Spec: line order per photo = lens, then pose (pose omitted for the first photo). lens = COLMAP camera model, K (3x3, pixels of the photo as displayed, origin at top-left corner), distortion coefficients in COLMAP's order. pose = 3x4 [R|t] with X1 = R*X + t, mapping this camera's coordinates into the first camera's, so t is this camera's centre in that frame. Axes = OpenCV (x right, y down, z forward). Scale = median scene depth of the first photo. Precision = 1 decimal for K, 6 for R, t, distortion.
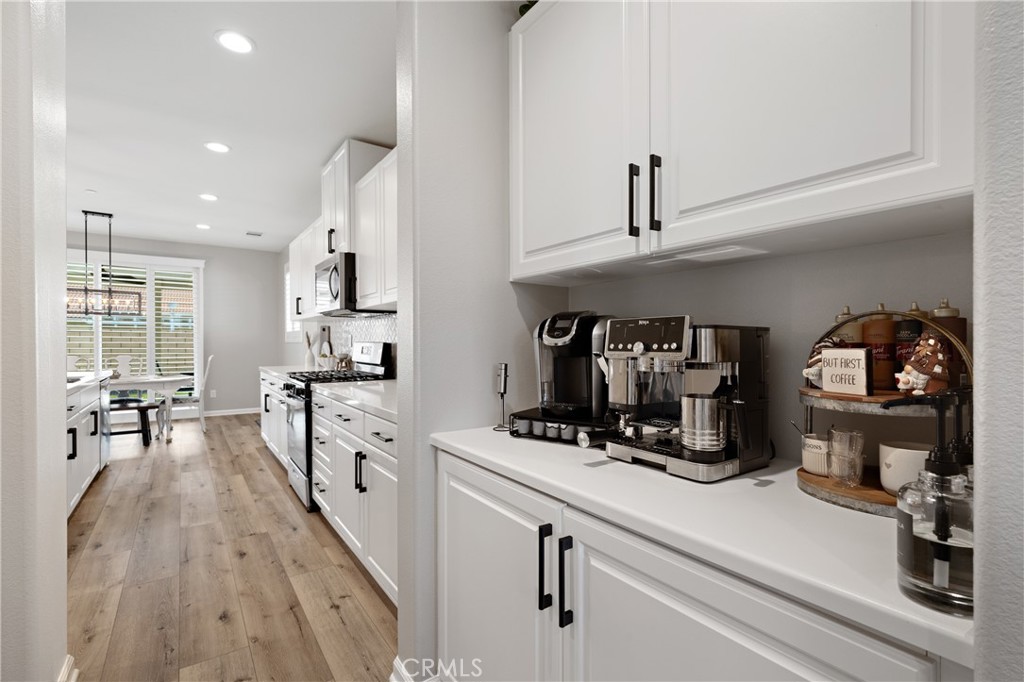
lens RADIAL K [[452.4, 0, 526.7], [0, 452.4, 348.7], [0, 0, 1]] dist [-0.018330, -0.000164]
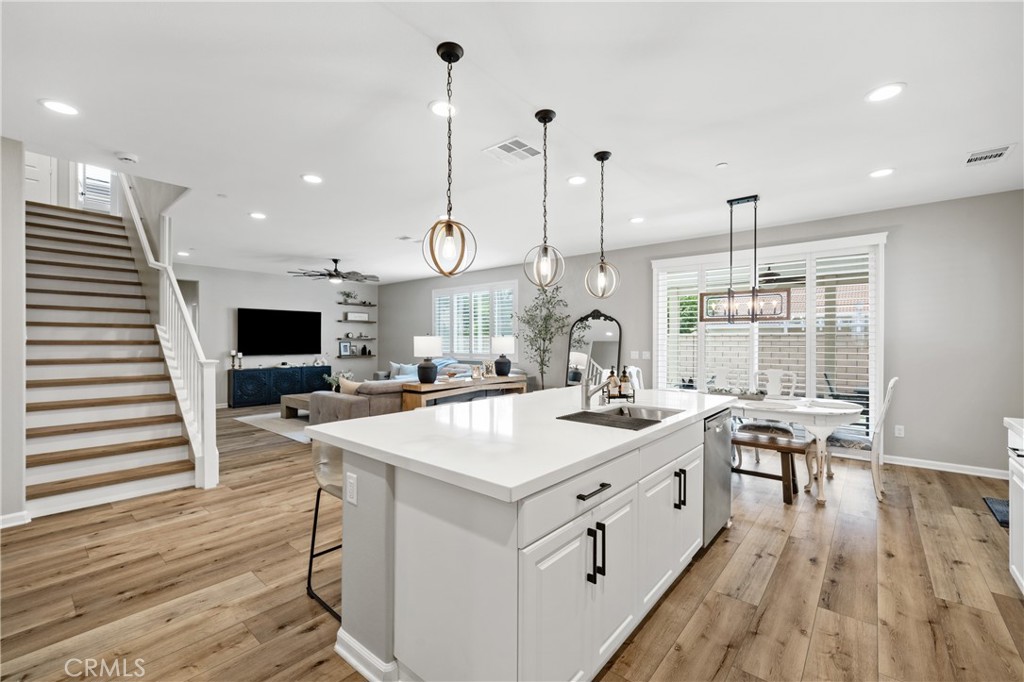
lens RADIAL K [[437.1, 0, 511.7], [0, 437.1, 339.4], [0, 0, 1]] dist [-0.000175, -0.000816]
pose [[0.216413, -0.005601, -0.976286, -0.256137], [-0.012768, 0.999882, -0.008566, -0.029015], [0.976218, 0.014319, 0.216316, 0.396778]]
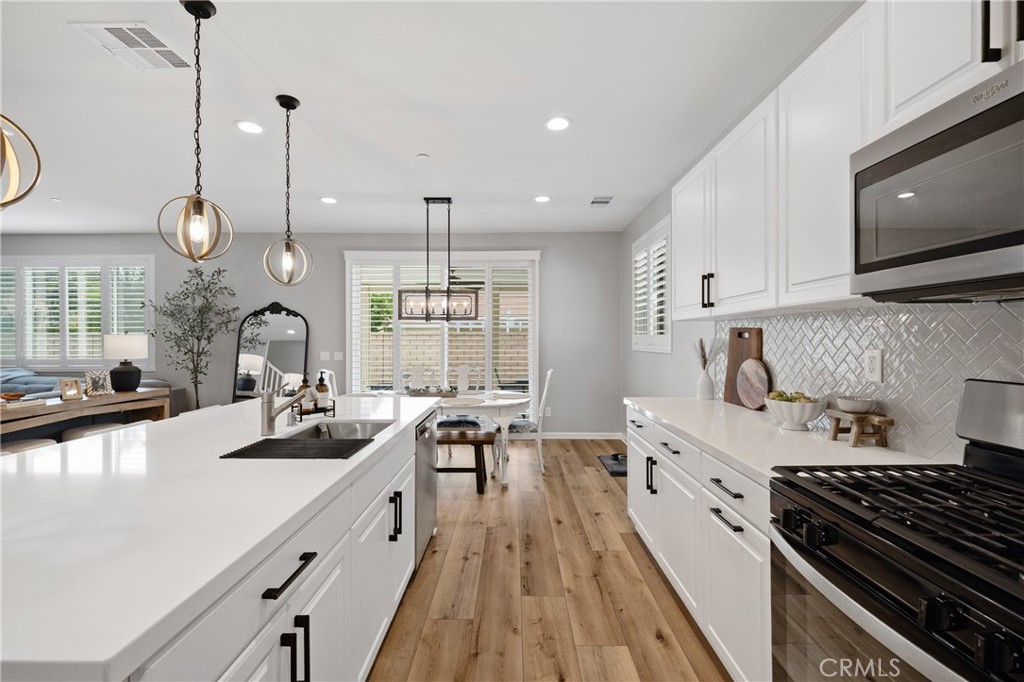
lens RADIAL K [[437.1, 0, 507.4], [0, 437.1, 342.4], [0, 0, 1]] dist [-0.000175, -0.000816]
pose [[0.786125, 0.000487, -0.618067, -0.345525], [-0.004580, 0.999977, -0.005037, -0.030147], [0.618050, 0.006791, 0.786109, 0.425707]]
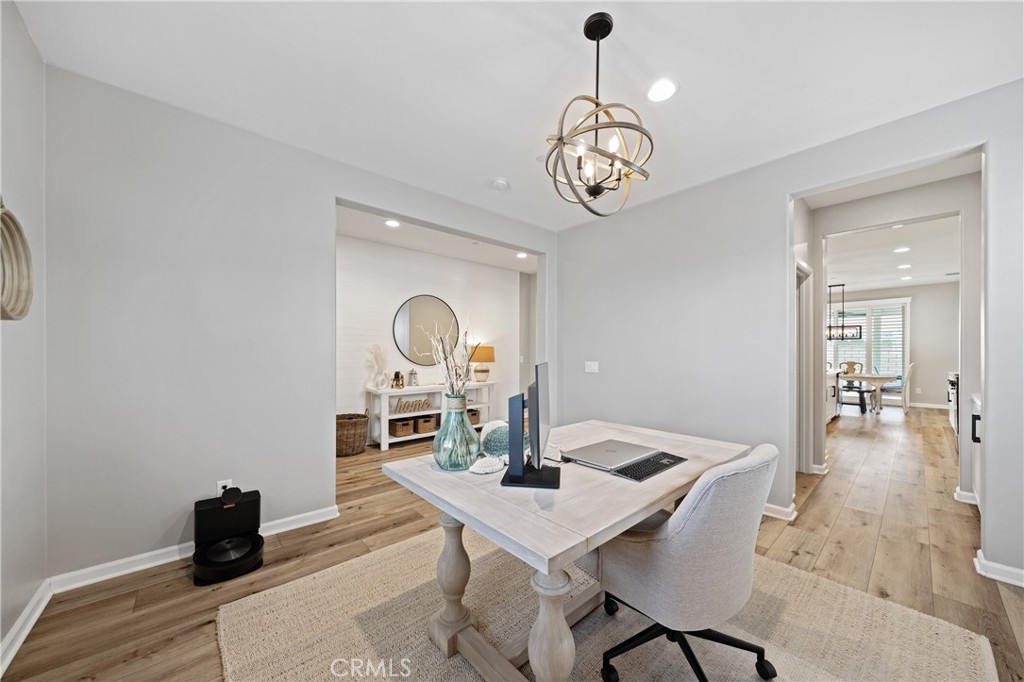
lens RADIAL K [[355.2, 0, 514.2], [0, 355.2, 349.5], [0, 0, 1]] dist [0.000170, -0.000159]
pose [[0.065604, -0.007064, -0.997821, 0.431784], [-0.016937, 0.999823, -0.008192, 0.001675], [0.997702, 0.017437, 0.065472, -0.443374]]
